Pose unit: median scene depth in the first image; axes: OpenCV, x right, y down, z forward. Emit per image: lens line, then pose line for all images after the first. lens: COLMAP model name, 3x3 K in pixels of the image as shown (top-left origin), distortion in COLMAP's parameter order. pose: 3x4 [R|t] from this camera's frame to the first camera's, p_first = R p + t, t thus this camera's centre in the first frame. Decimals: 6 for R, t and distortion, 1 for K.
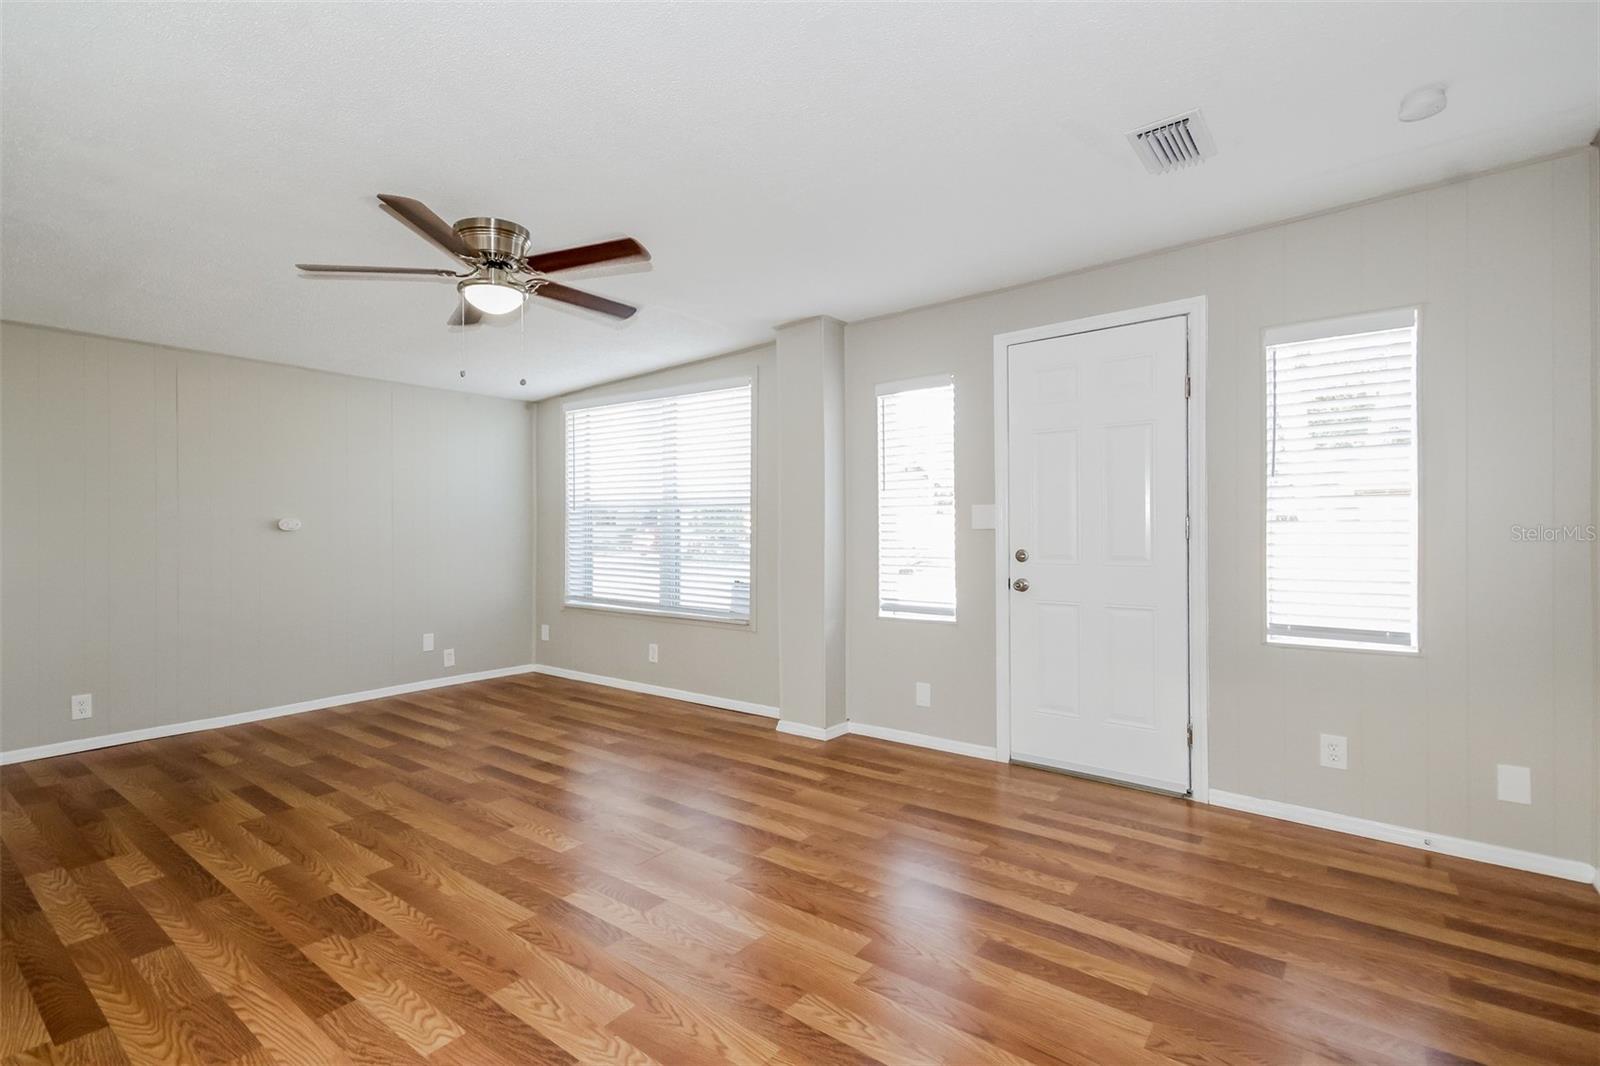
lens RADIAL K [[757.9, 0, 708.3], [0, 757.9, 532.0], [0, 0, 1]] dist [0.039535, -0.029531]
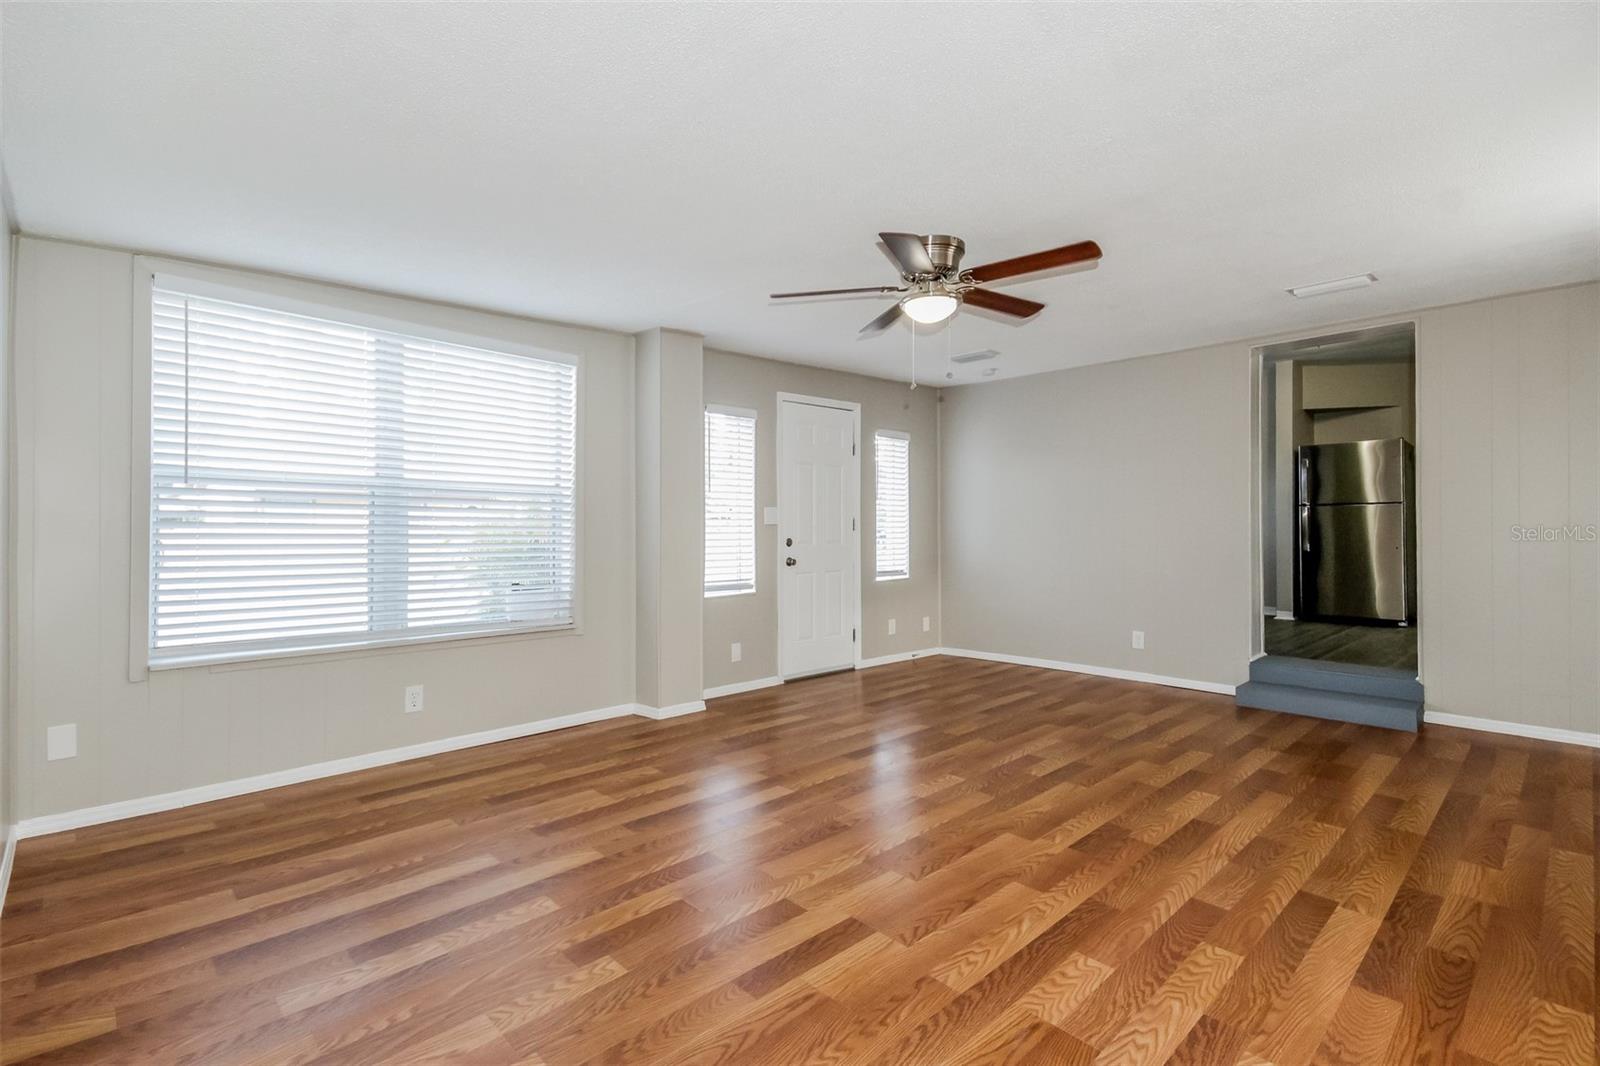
lens RADIAL K [[739.2, 0, 799.1], [0, 739.2, 523.2], [0, 0, 1]] dist [-0.000033, -0.000054]
pose [[0.099835, 0.010668, 0.994947, -1.182342], [0.005019, 0.999924, -0.011225, 0.011644], [-0.994991, 0.006114, 0.099774, 0.951868]]
